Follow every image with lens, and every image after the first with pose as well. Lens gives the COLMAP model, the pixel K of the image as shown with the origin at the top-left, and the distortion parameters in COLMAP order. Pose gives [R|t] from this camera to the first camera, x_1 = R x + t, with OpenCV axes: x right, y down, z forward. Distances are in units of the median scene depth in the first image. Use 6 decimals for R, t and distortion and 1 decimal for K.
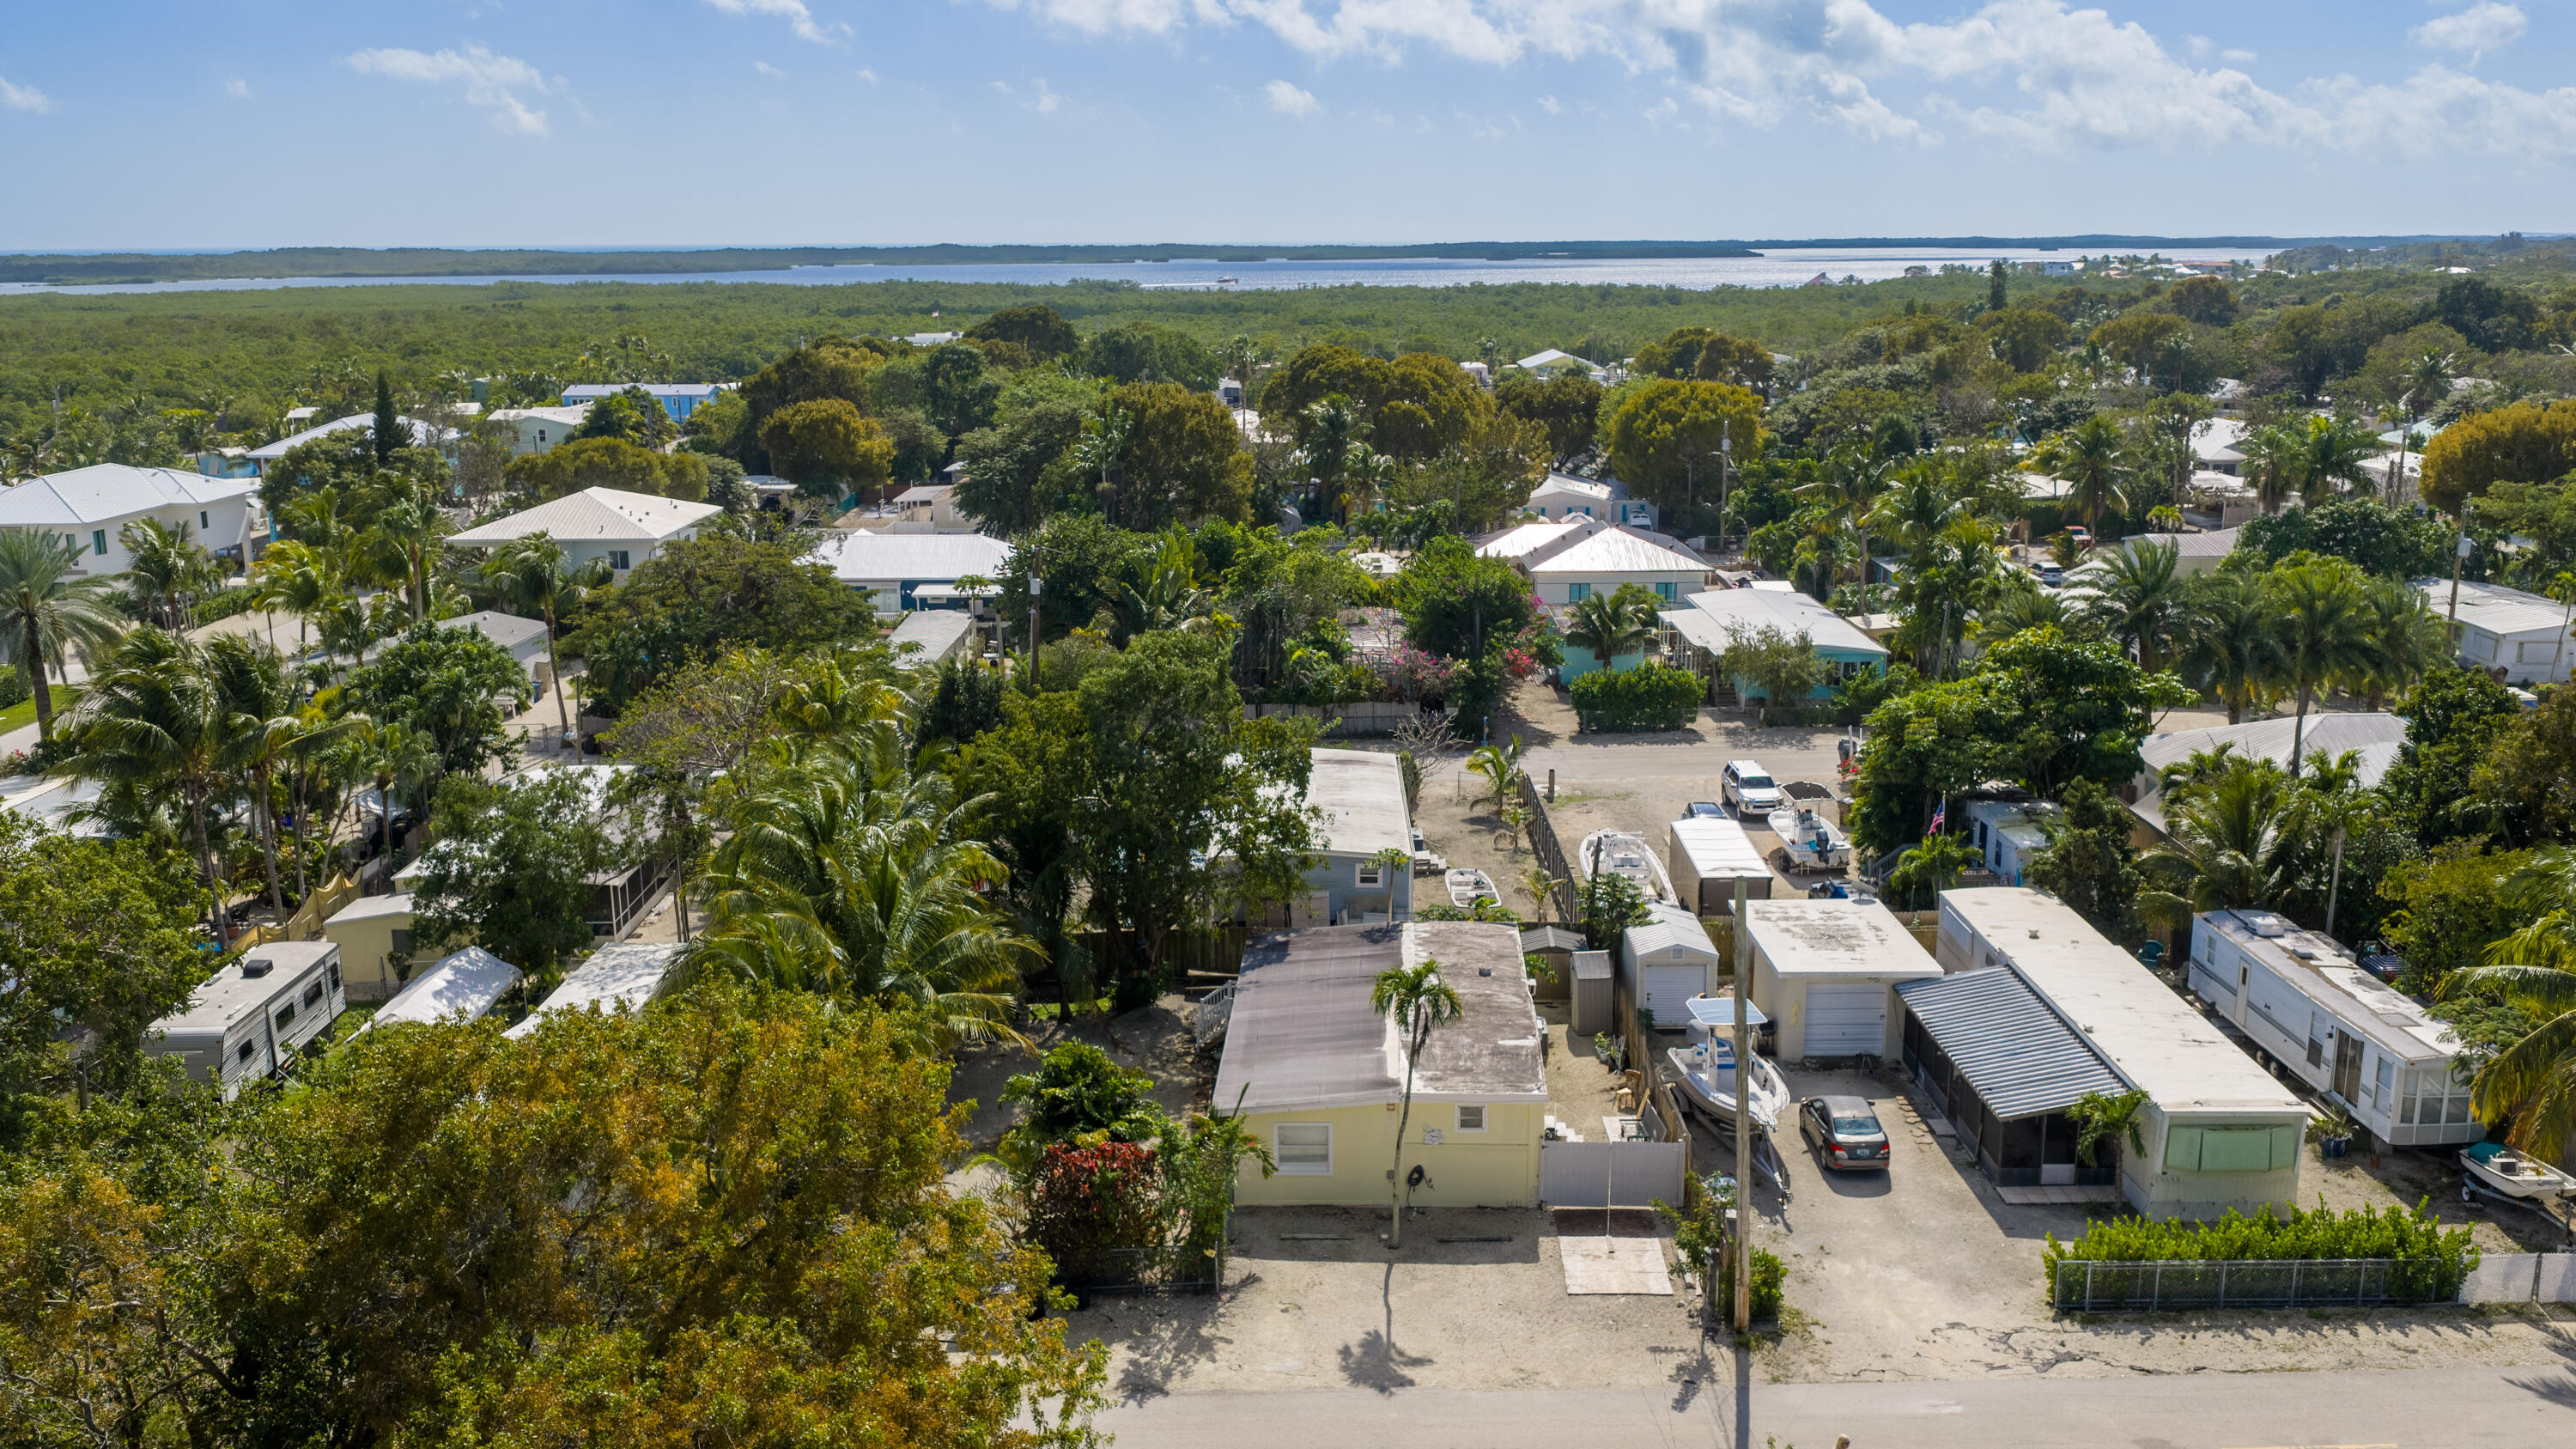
lens RADIAL K [[2154.8, 0, 1288.0], [0, 2154.8, 724.5], [0, 0, 1]] dist [0.034682, -0.078529]
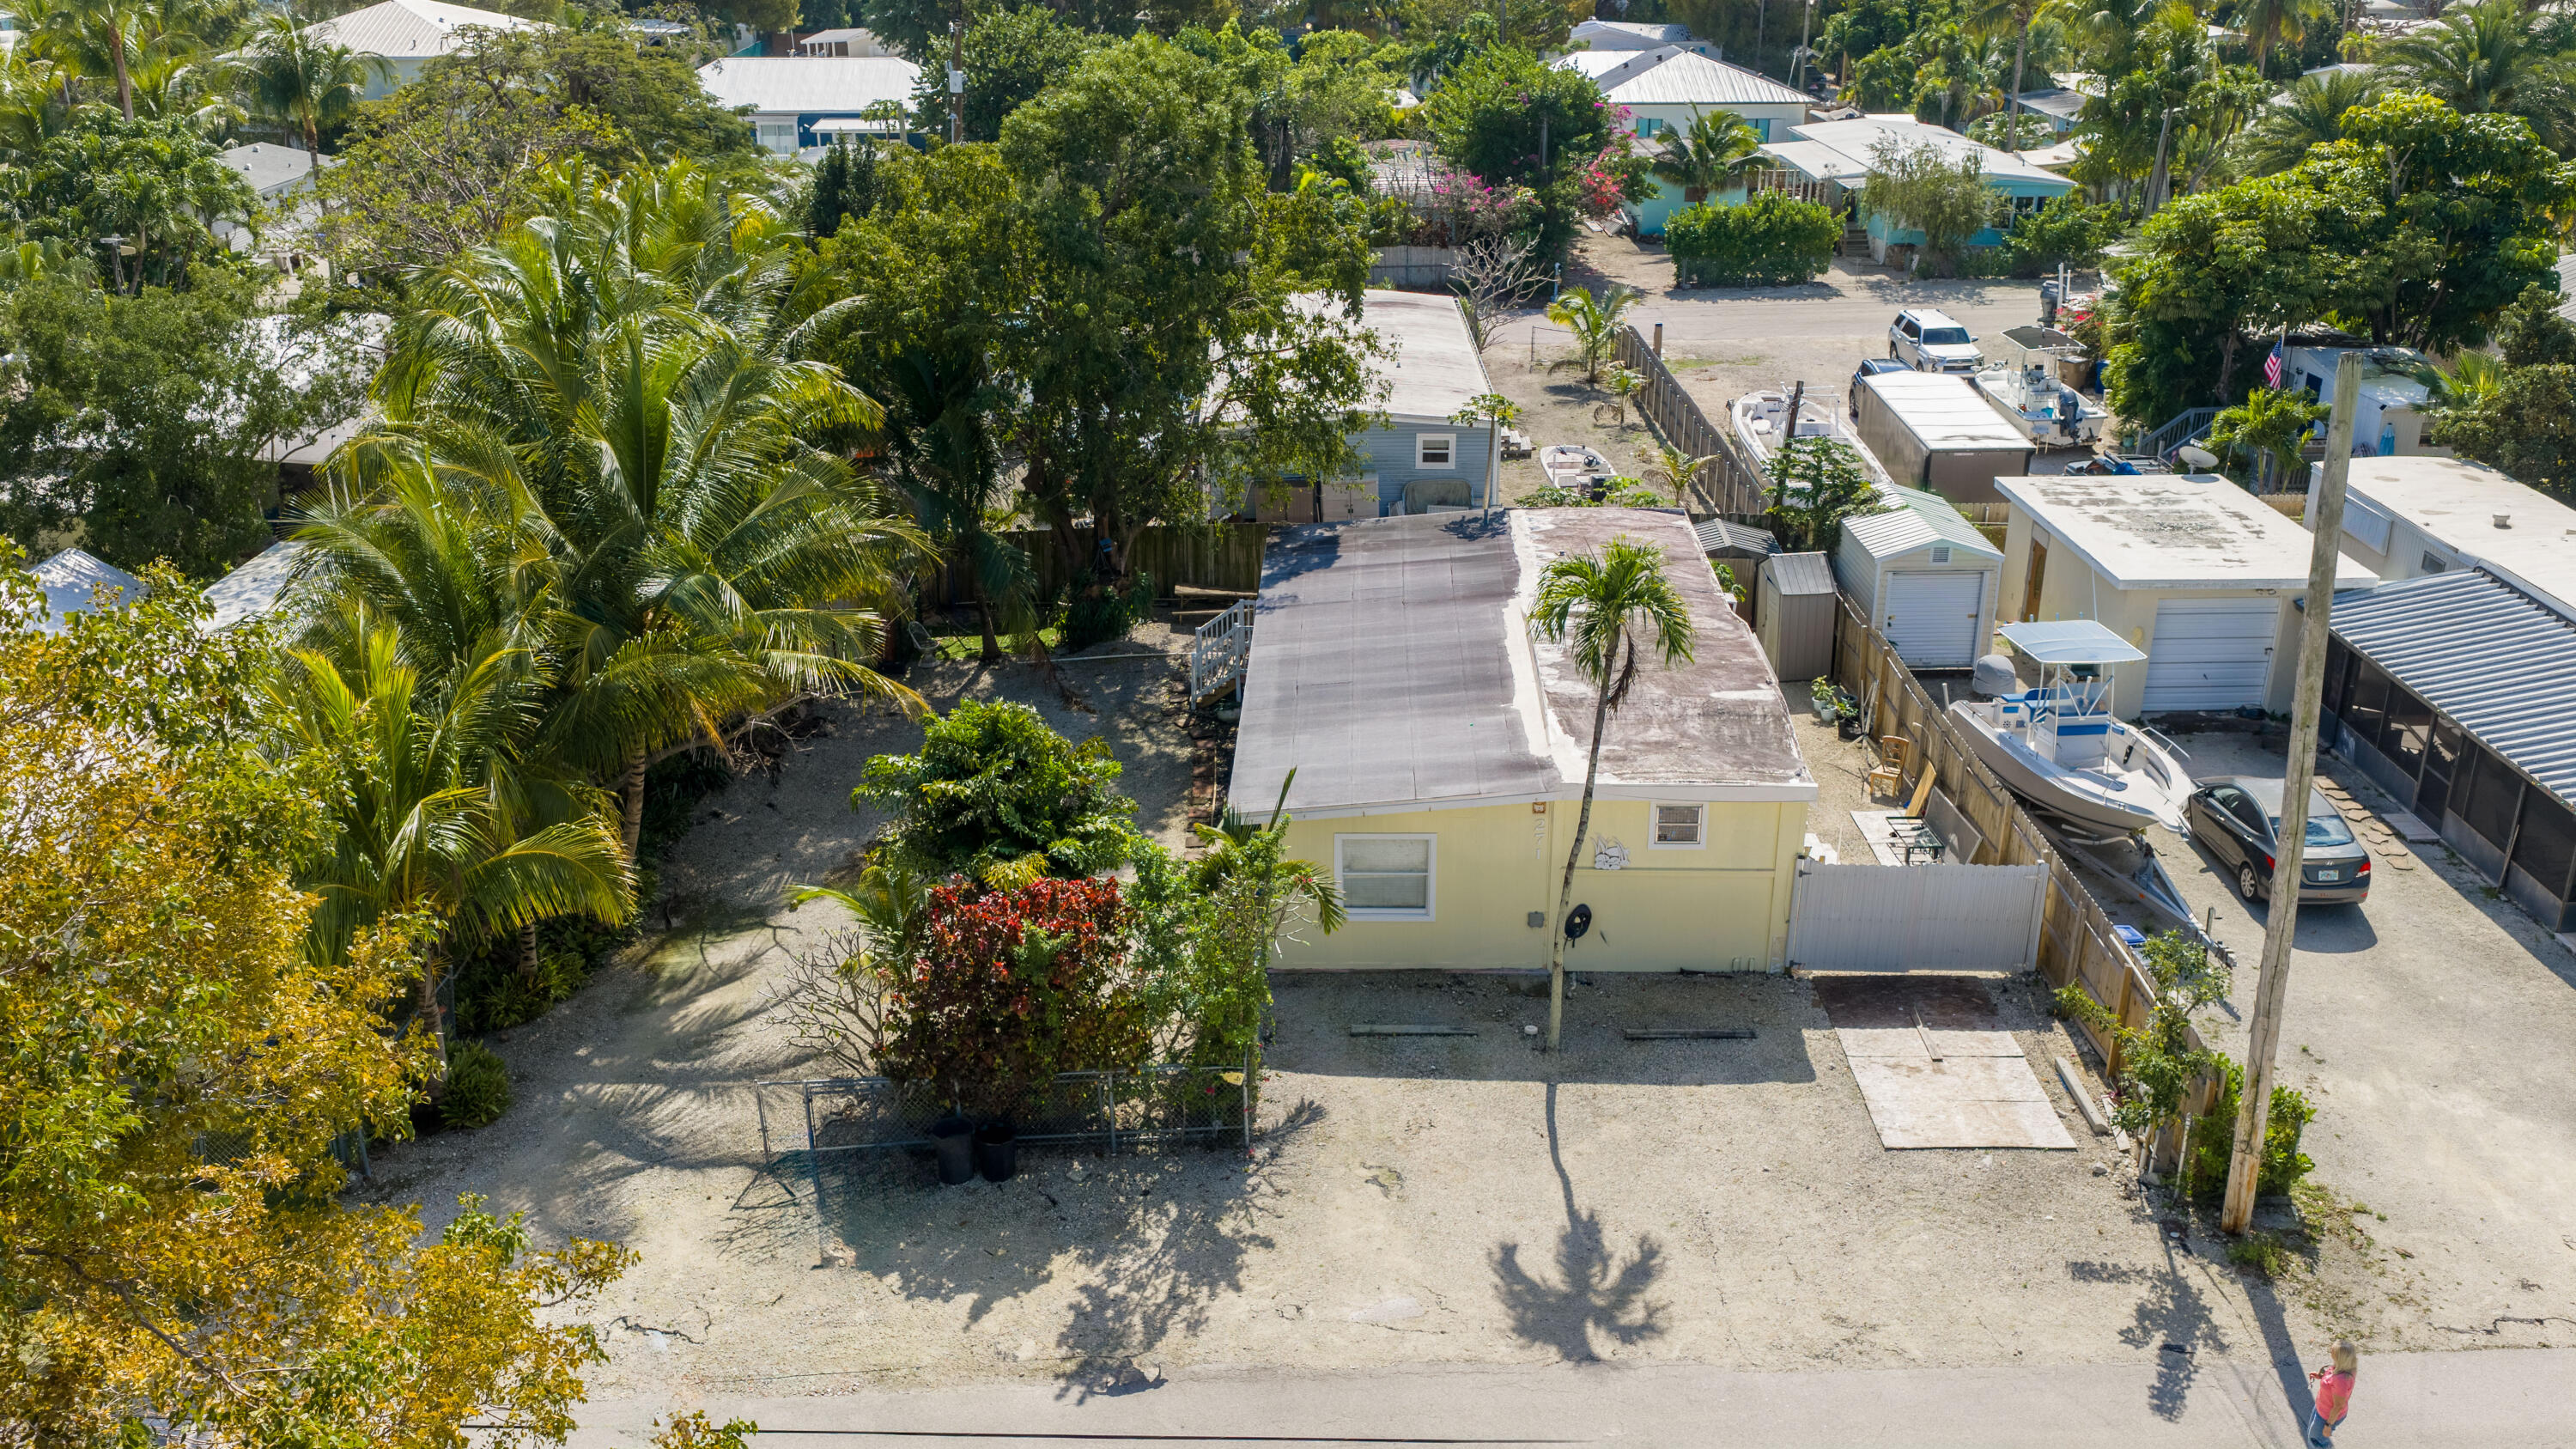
lens RADIAL K [[2154.8, 0, 1288.0], [0, 2154.8, 724.5], [0, 0, 1]] dist [0.034682, -0.078529]
pose [[0.999895, -0.003205, 0.014154, -0.019762], [0.000840, 0.986460, 0.164002, 0.044023], [-0.014488, -0.163973, 0.986358, 0.314843]]
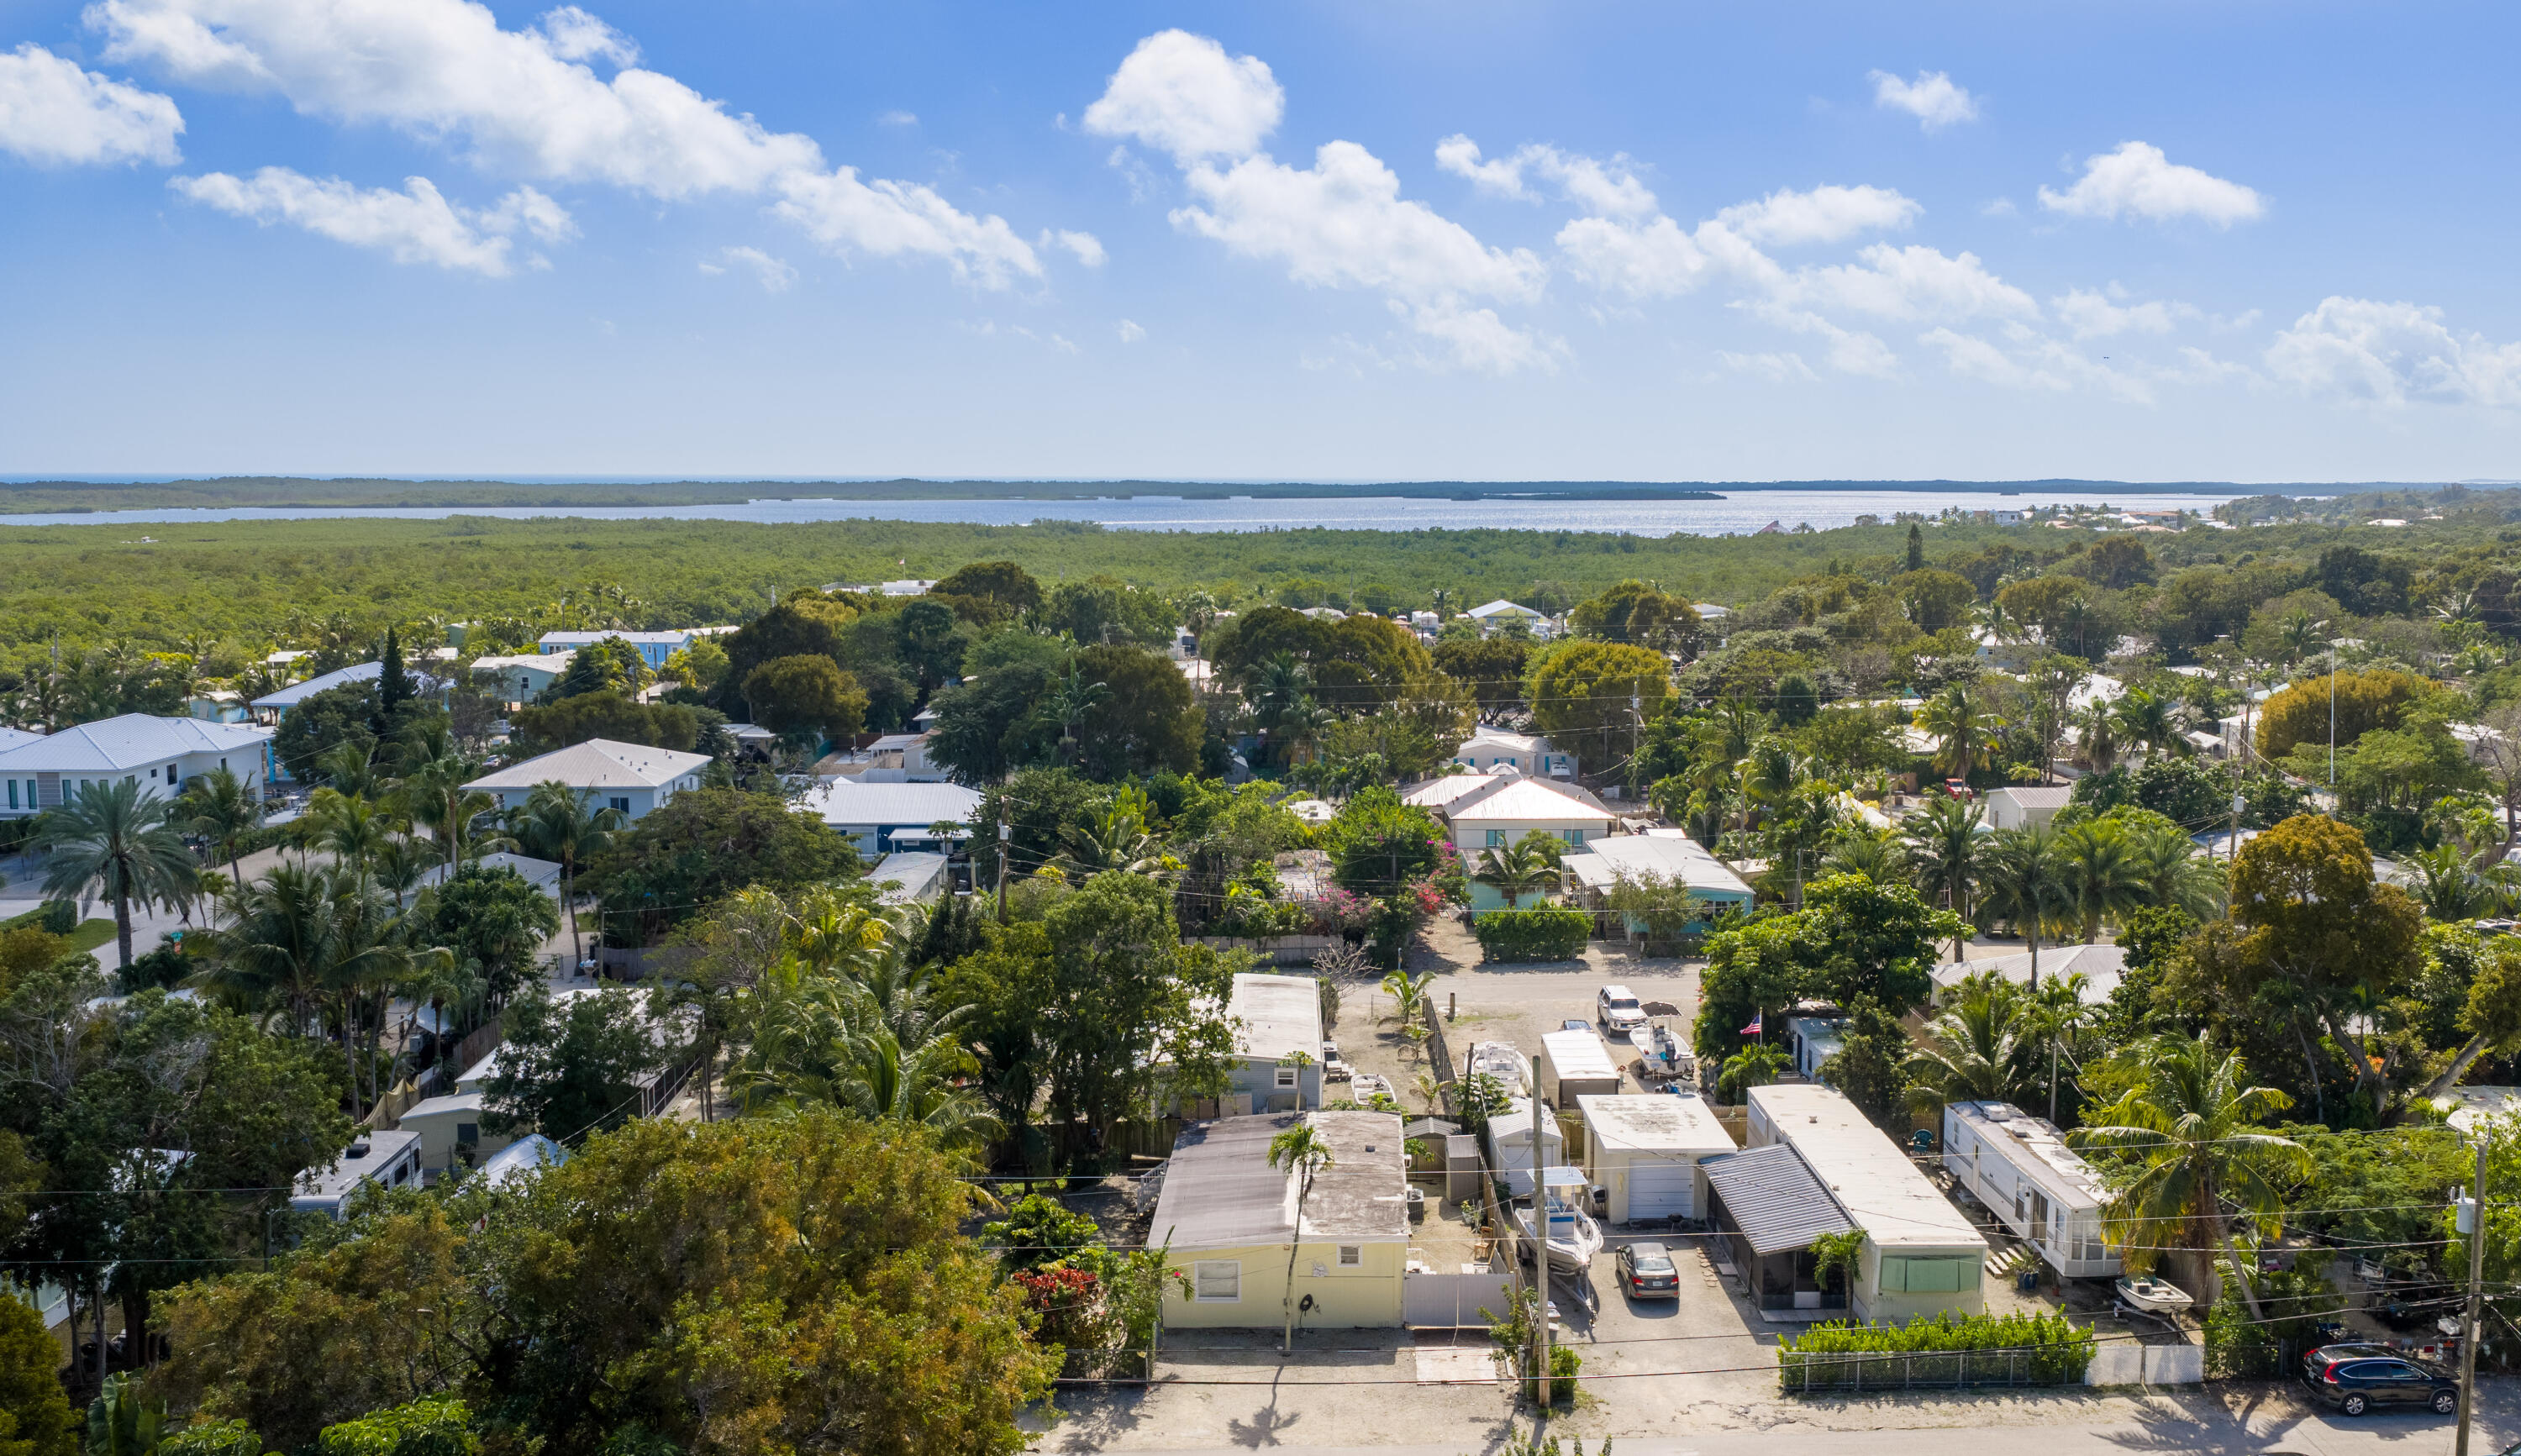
lens RADIAL K [[2219.2, 0, 1324.9], [0, 2219.2, 729.6], [0, 0, 1]] dist [0.024949, -0.003310]
pose [[0.999454, 0.005278, 0.032621, 0.018692], [-0.001765, 0.994279, -0.106799, 0.009591], [-0.032998, 0.106683, 0.993745, -0.245196]]
